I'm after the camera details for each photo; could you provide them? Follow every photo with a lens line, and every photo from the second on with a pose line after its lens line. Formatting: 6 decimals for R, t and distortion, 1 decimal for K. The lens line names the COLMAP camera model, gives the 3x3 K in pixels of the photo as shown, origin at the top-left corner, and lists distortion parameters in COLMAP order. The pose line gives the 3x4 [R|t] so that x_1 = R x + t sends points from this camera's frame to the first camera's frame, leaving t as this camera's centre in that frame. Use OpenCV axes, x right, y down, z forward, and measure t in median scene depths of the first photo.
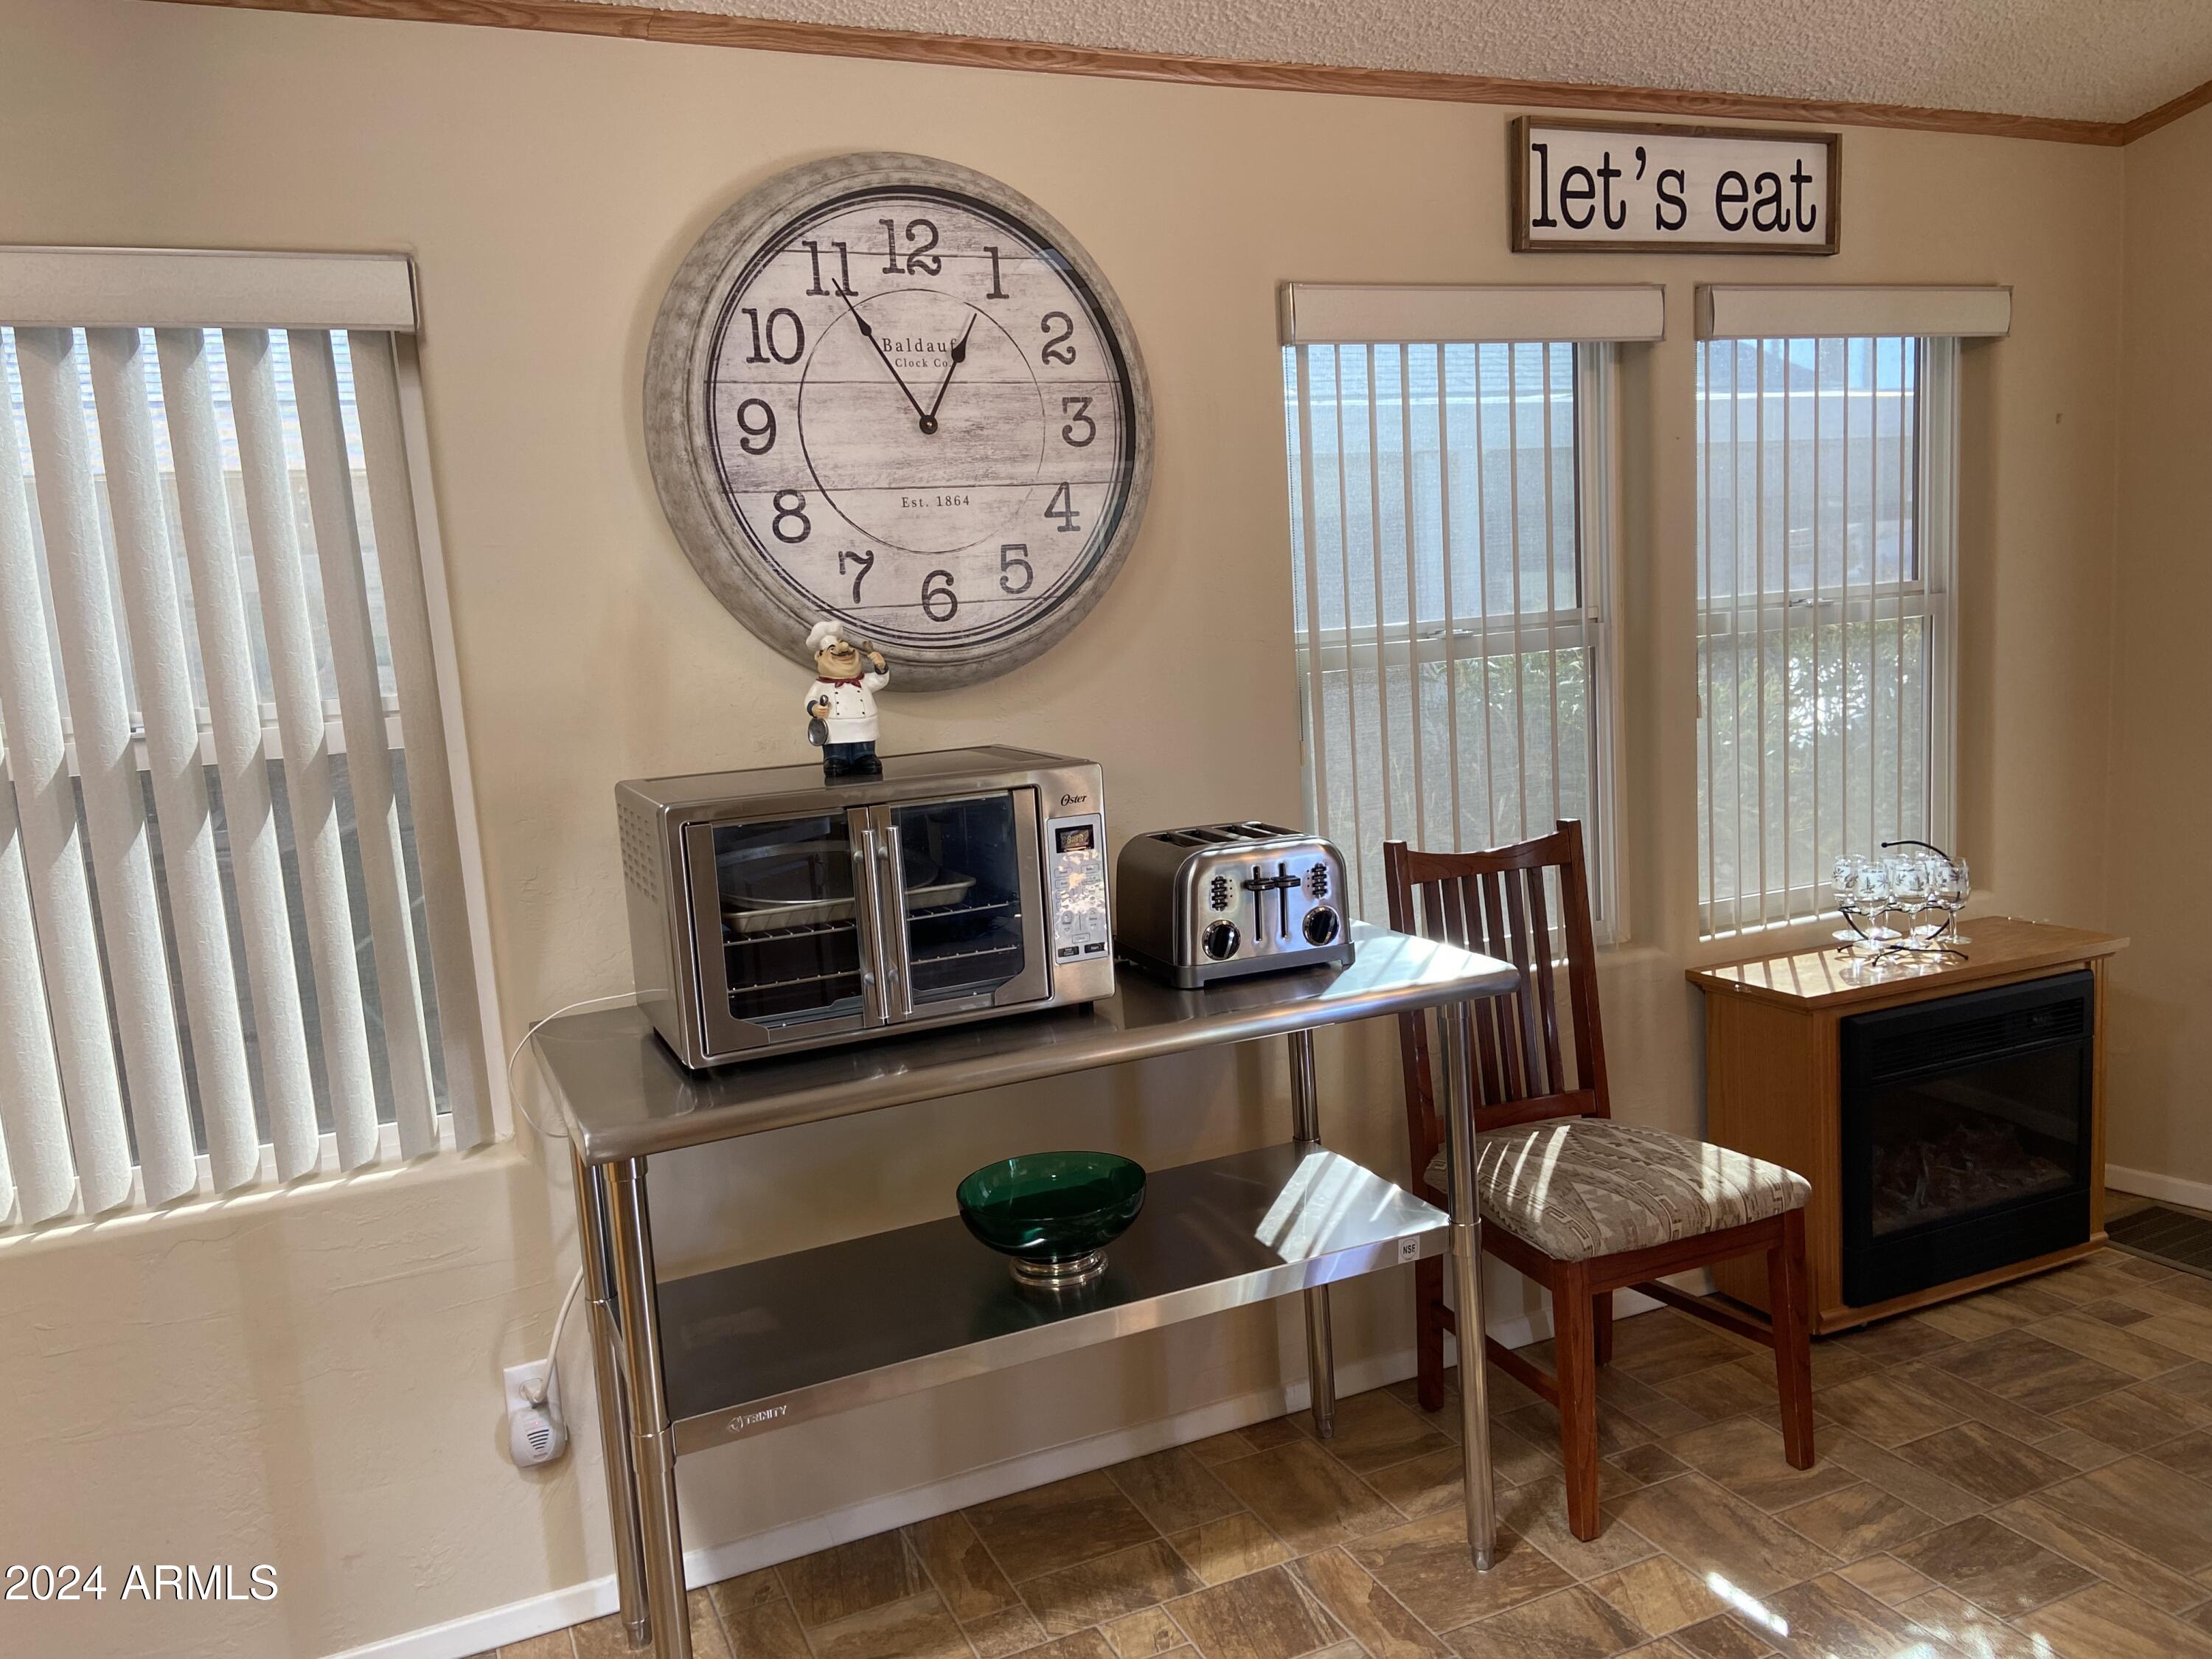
lens RADIAL K [[1622.7, 0, 1098.8], [0, 1622.7, 838.9], [0, 0, 1]] dist [0.117604, -0.143260]
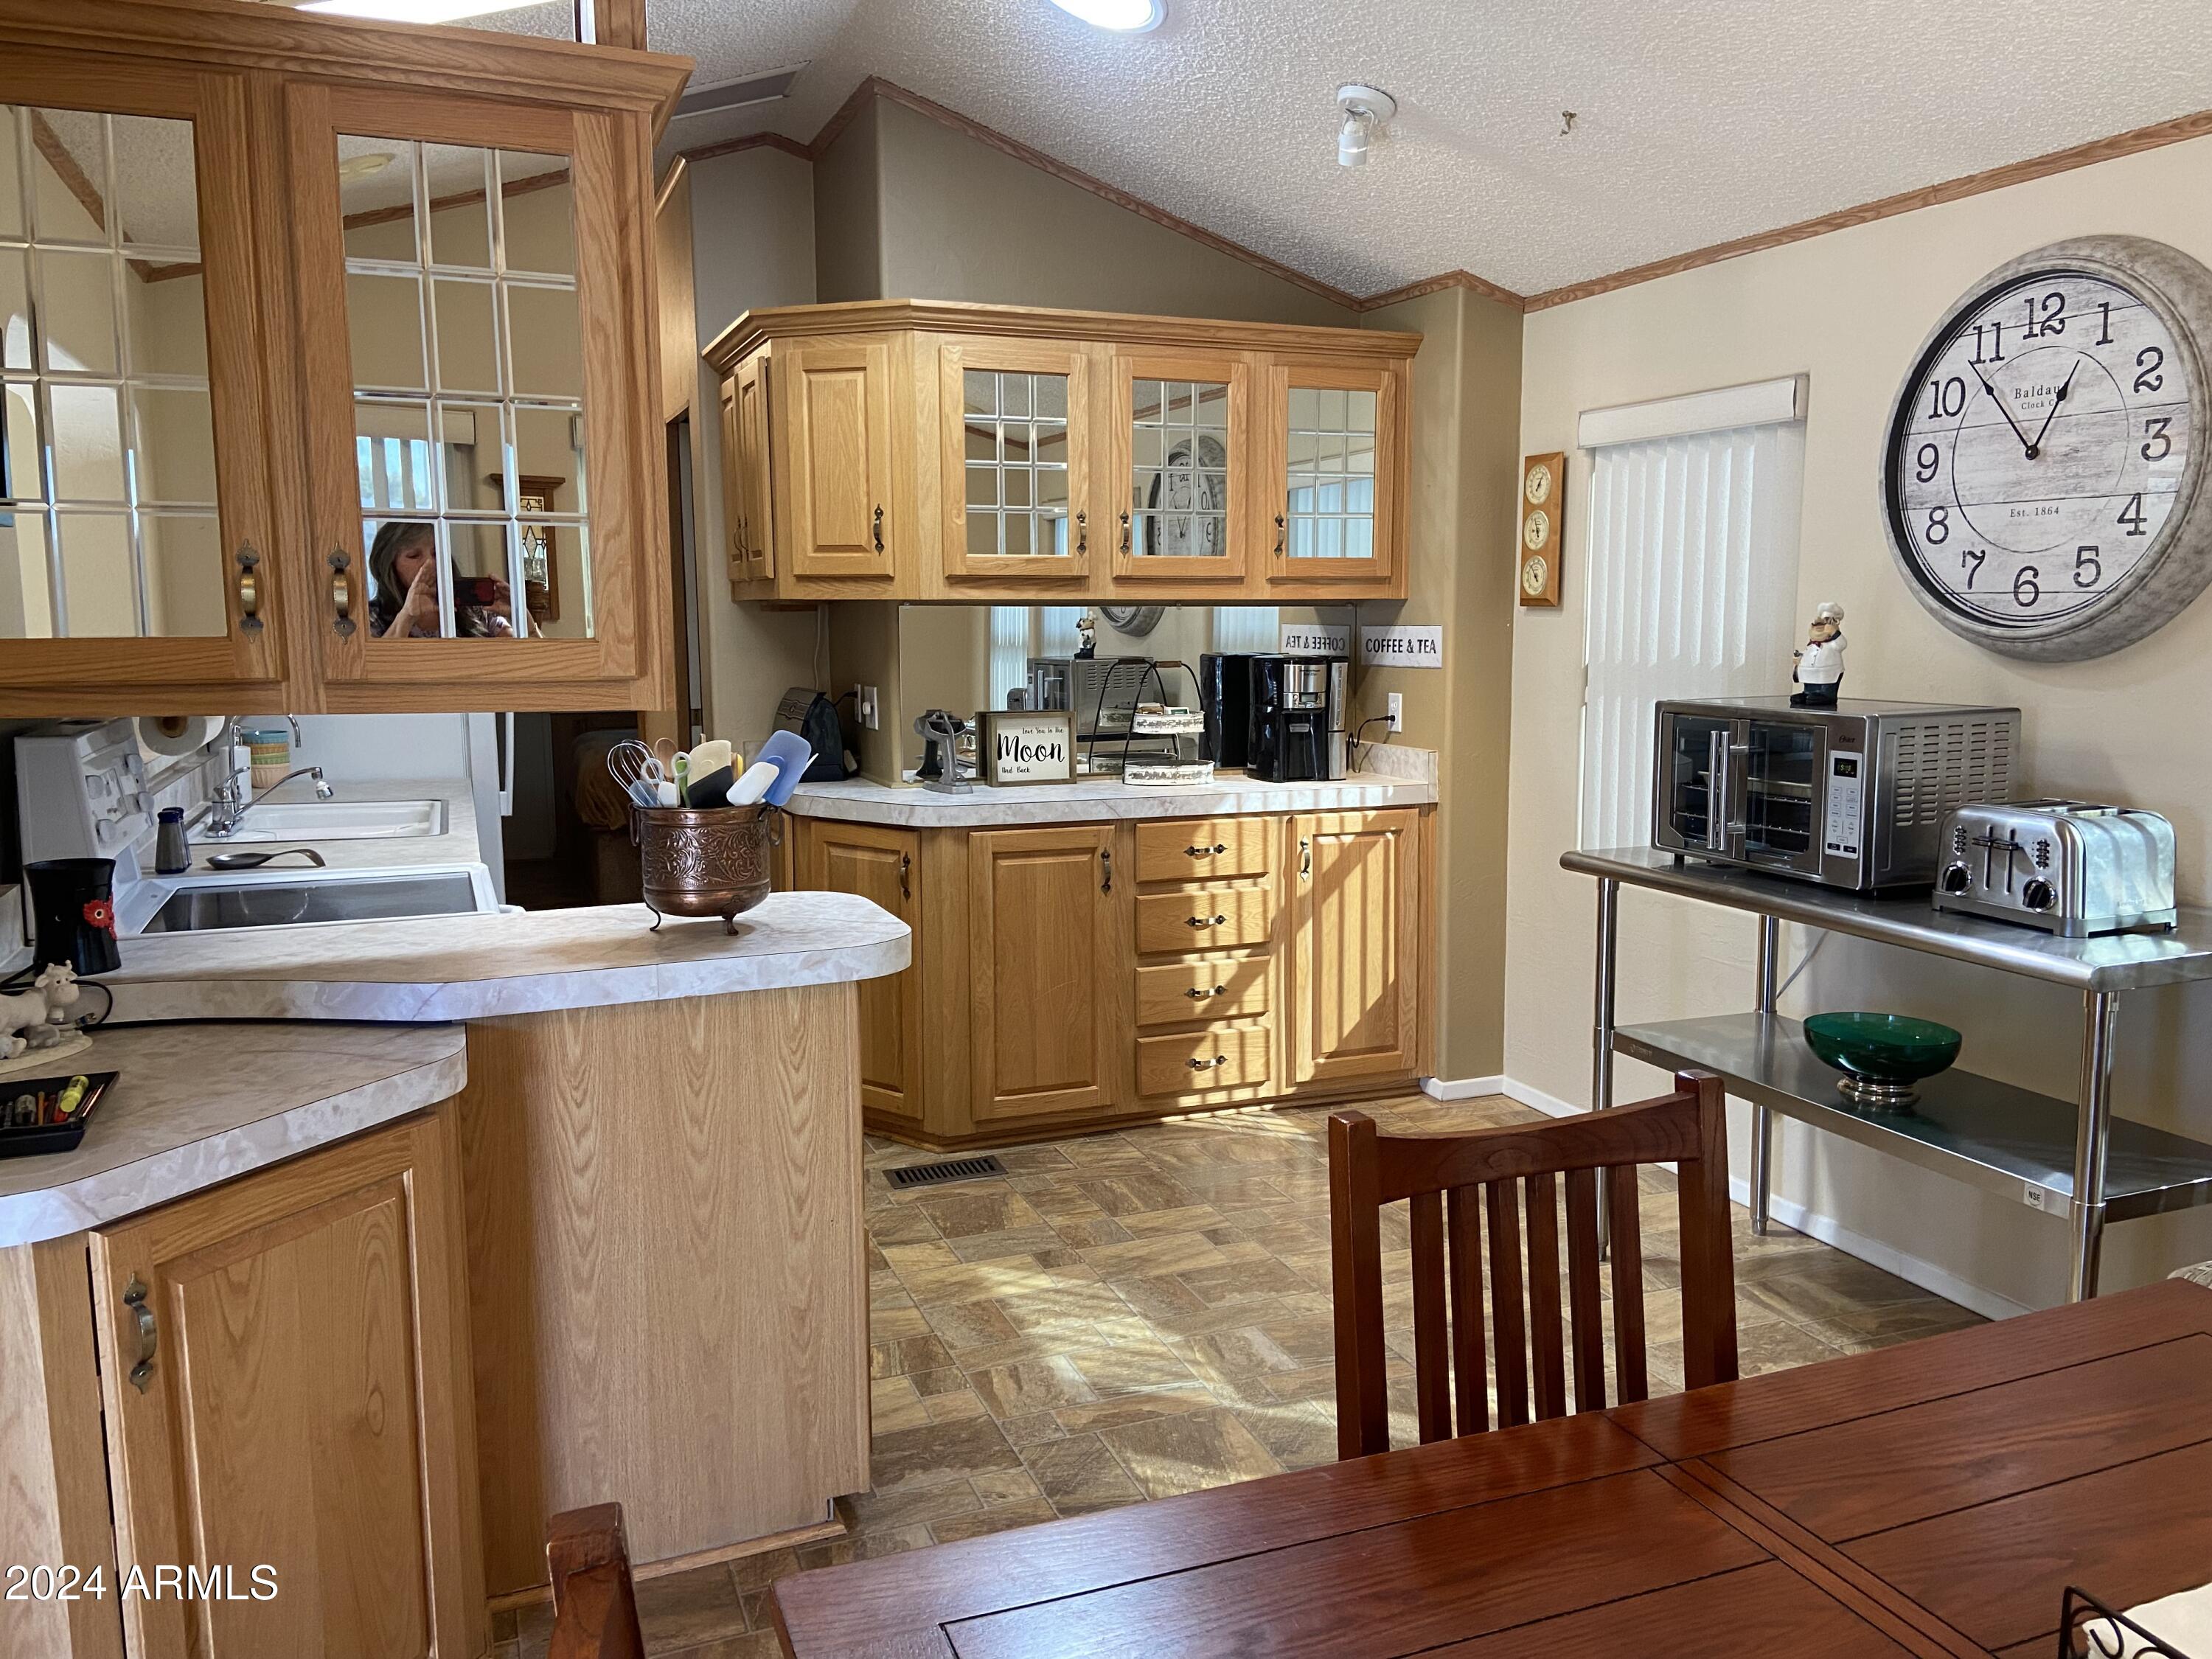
lens RADIAL K [[1622.7, 0, 1098.8], [0, 1622.7, 838.9], [0, 0, 1]] dist [0.117604, -0.143260]
pose [[-0.046368, 0.203769, -0.977920, 1.252319], [-0.135343, 0.968664, 0.208258, -0.132458], [0.989713, 0.142011, -0.017336, 0.344907]]
